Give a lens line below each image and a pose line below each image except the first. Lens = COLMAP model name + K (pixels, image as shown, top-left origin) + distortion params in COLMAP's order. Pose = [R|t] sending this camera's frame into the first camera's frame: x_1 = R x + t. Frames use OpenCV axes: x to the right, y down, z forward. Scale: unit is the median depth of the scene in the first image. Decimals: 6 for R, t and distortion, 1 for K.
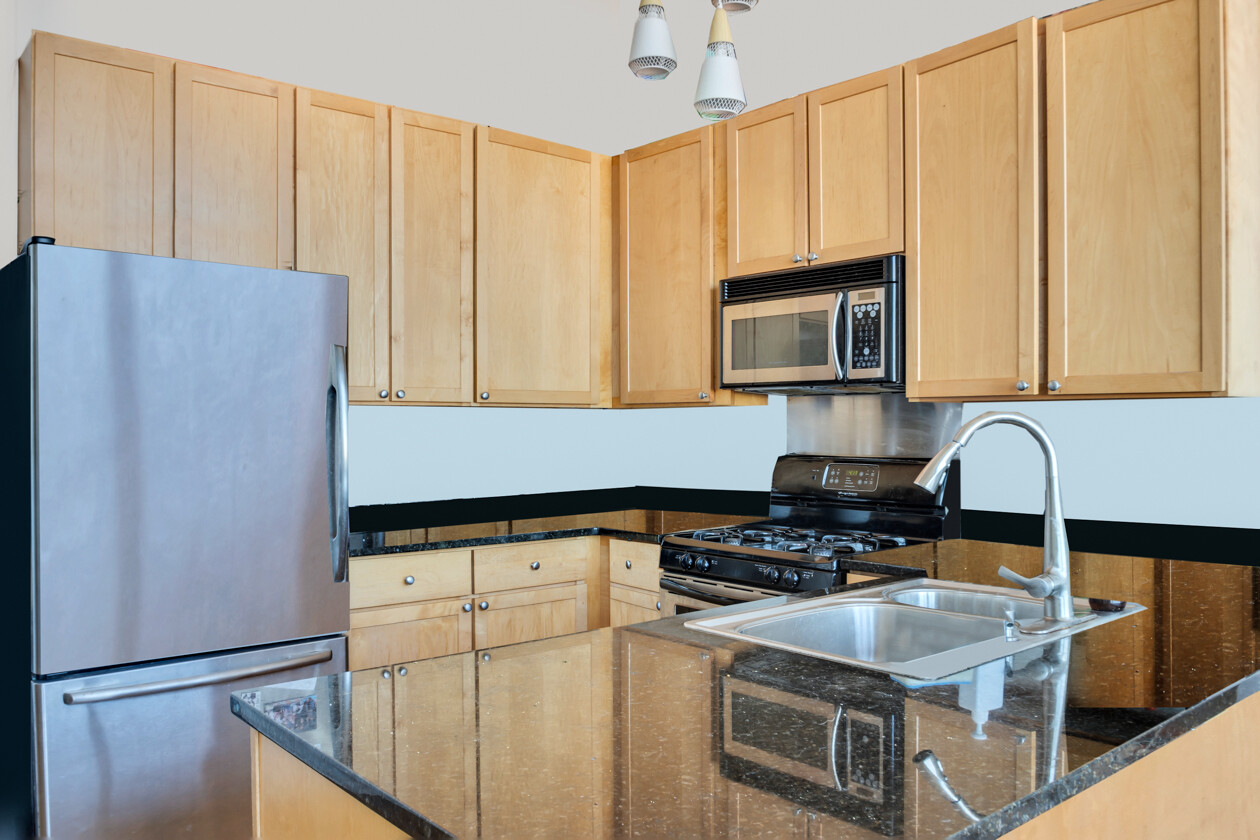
lens RADIAL K [[1002.6, 0, 635.5], [0, 1002.6, 442.9], [0, 0, 1]] dist [-0.014726, -0.006502]
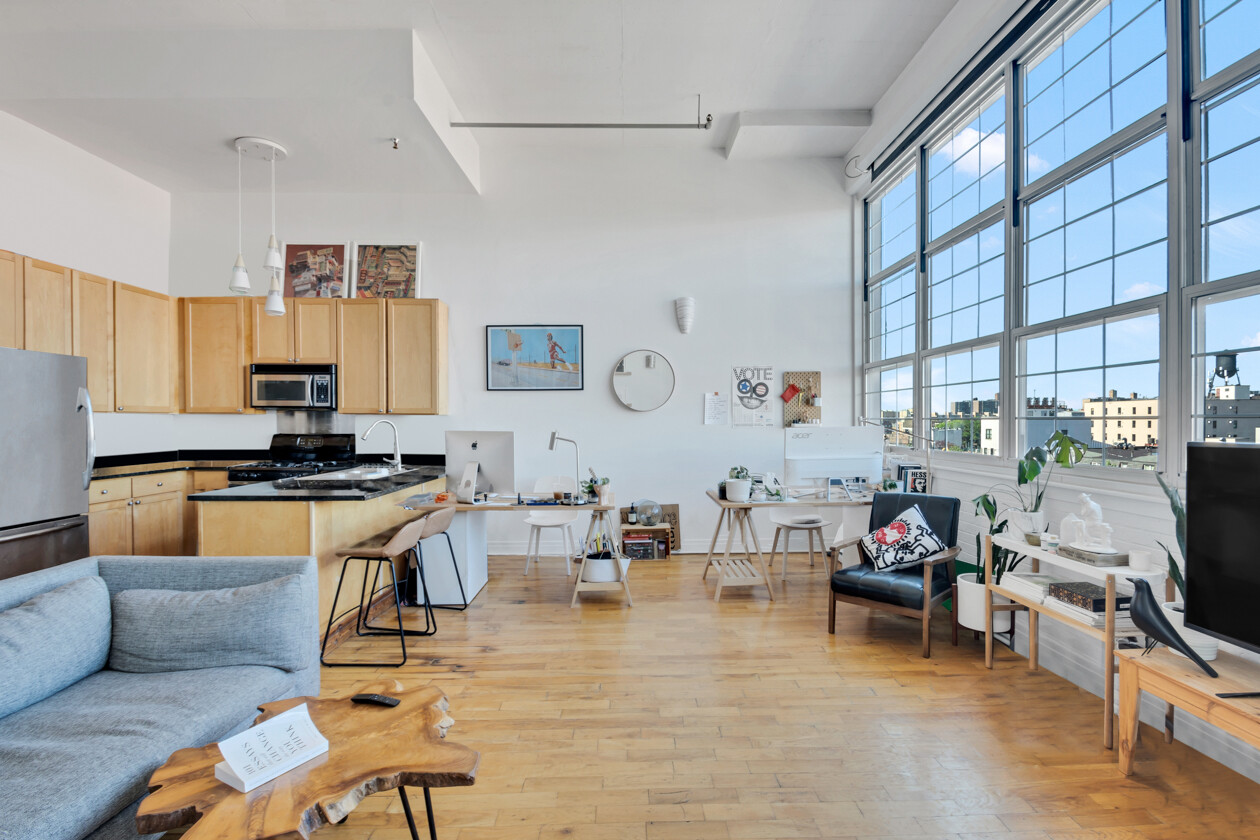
lens RADIAL K [[559.0, 0, 630.0], [0, 559.0, 420.0], [0, 0, 1]] dist [-0.000639, -0.000043]
pose [[0.638726, 0.004855, 0.769419, -0.381568], [0.011128, 0.999817, -0.015547, 0.008630], [-0.769353, 0.018492, 0.638556, -0.606564]]
